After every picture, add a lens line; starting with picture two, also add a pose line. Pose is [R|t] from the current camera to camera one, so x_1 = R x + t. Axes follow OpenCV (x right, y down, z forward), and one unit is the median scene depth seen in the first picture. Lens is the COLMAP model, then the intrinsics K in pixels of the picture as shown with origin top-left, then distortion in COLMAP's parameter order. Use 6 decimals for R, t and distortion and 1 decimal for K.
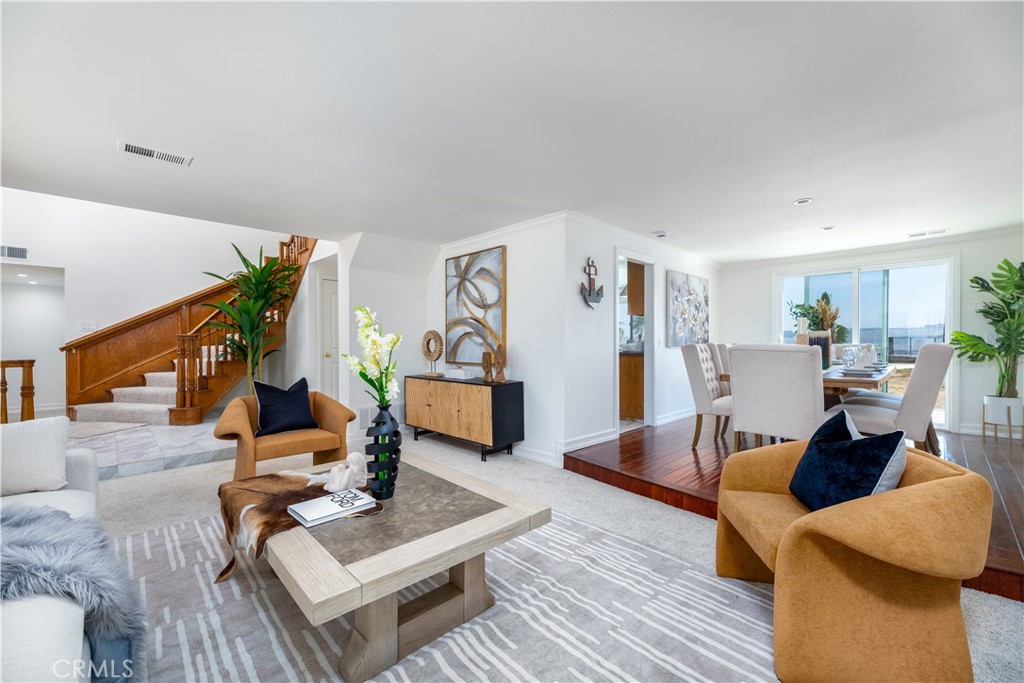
lens RADIAL K [[413.6, 0, 497.4], [0, 413.6, 332.5], [0, 0, 1]] dist [-0.001296, -0.000355]
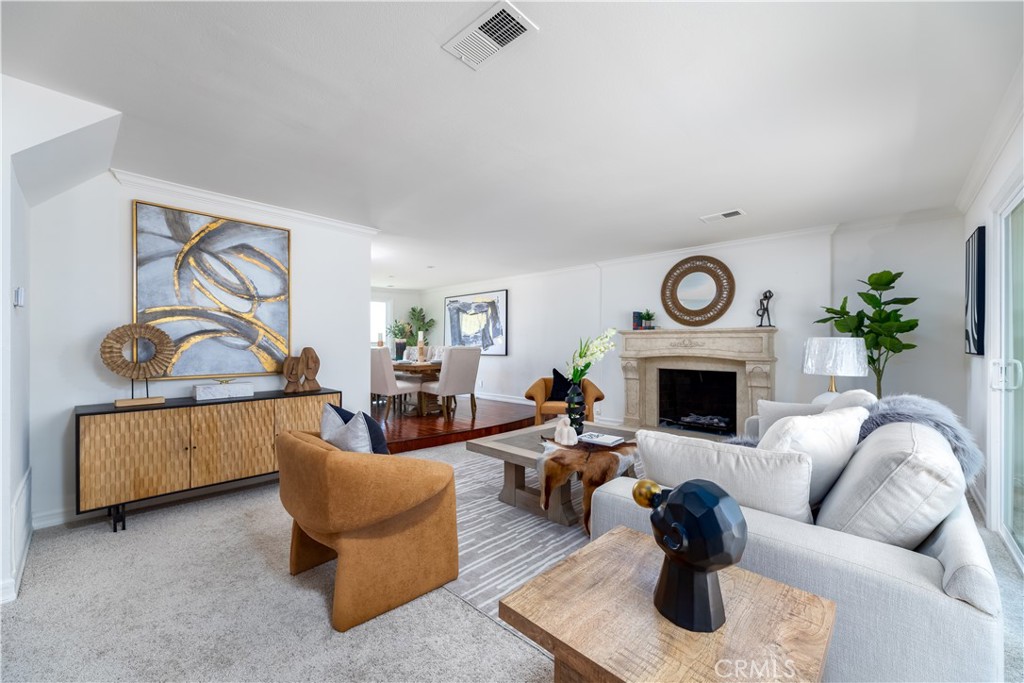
lens RADIAL K [[413.6, 0, 511.4], [0, 413.6, 346.4], [0, 0, 1]] dist [-0.001296, -0.000355]
pose [[-0.059634, 0.001954, 0.998218, -0.854502], [-0.023012, 0.999730, -0.003332, 0.019401], [-0.997955, -0.023170, -0.059573, 0.591148]]
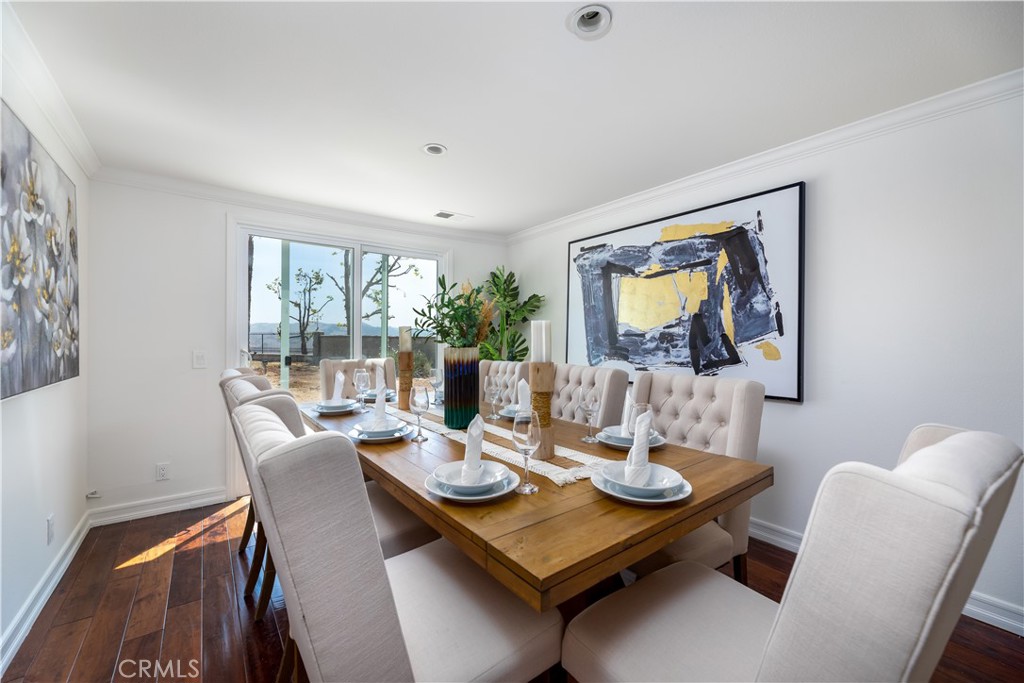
lens RADIAL K [[413.6, 0, 515.4], [0, 413.6, 339.3], [0, 0, 1]] dist [-0.001296, -0.000355]
pose [[0.097949, 0.002026, 0.995189, 0.276446], [-0.028109, 0.999605, 0.000732, -0.014706], [-0.994794, -0.028046, 0.097968, 0.810543]]
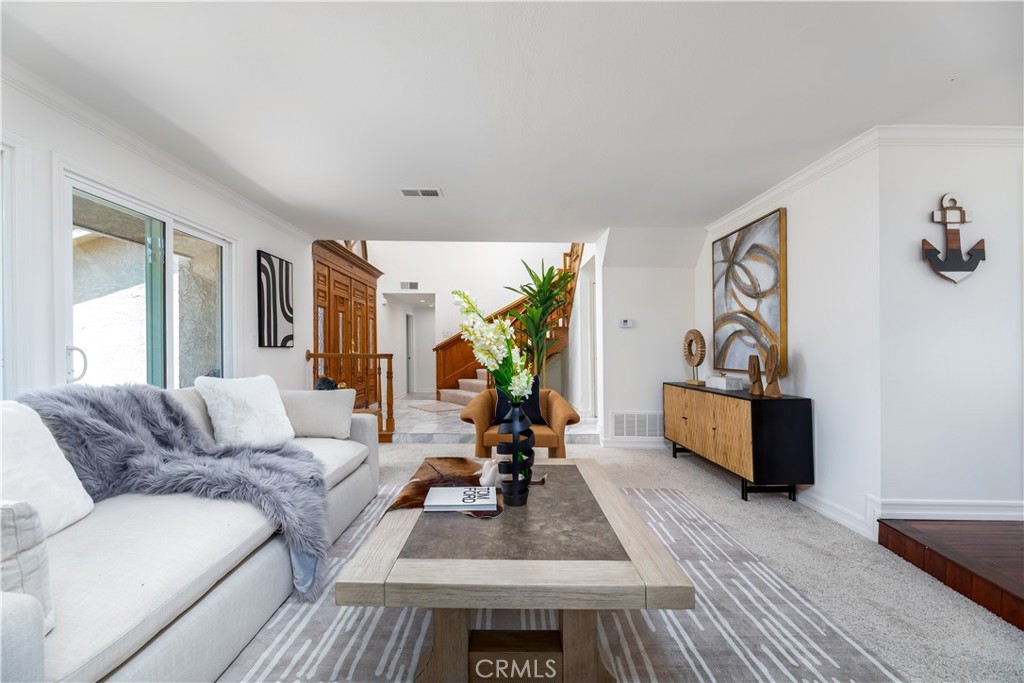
lens RADIAL K [[413.6, 0, 508.4], [0, 413.6, 340.9], [0, 0, 1]] dist [-0.001296, -0.000355]
pose [[0.739814, -0.006055, -0.672784, 0.145487], [0.005382, 0.999981, -0.003081, 0.020727], [0.672790, -0.001341, 0.739832, 0.145063]]
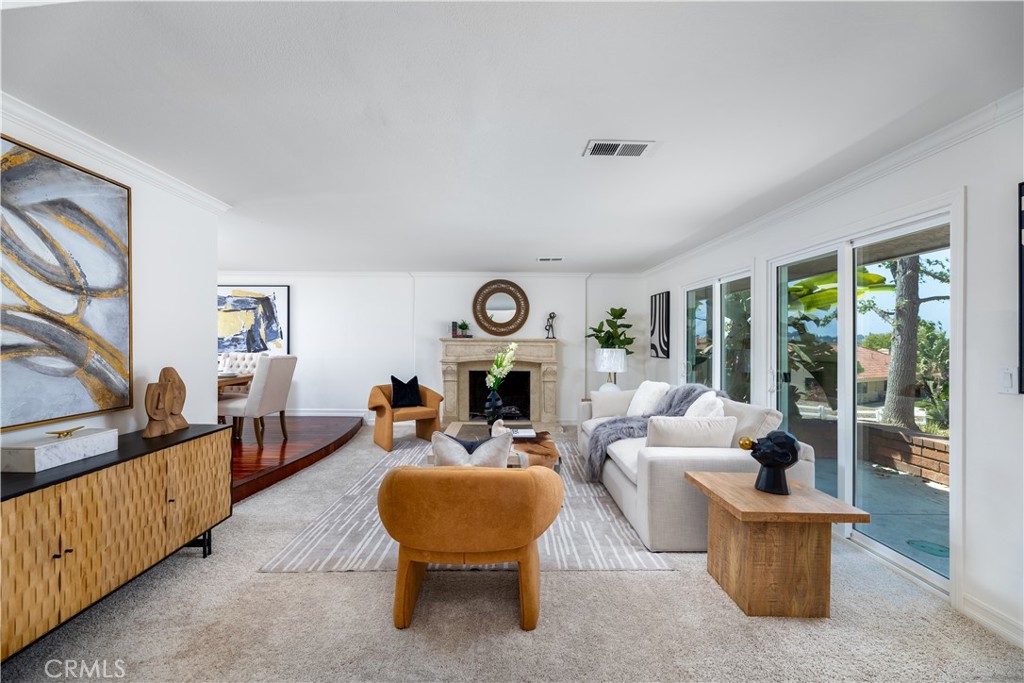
lens RADIAL K [[413.6, 0, 513.4], [0, 413.6, 345.6], [0, 0, 1]] dist [-0.001296, -0.000355]
pose [[-0.745015, -0.004909, 0.667030, -0.730442], [-0.016420, 0.999805, -0.010982, -0.003730], [-0.666846, -0.019134, -0.744950, 1.062403]]
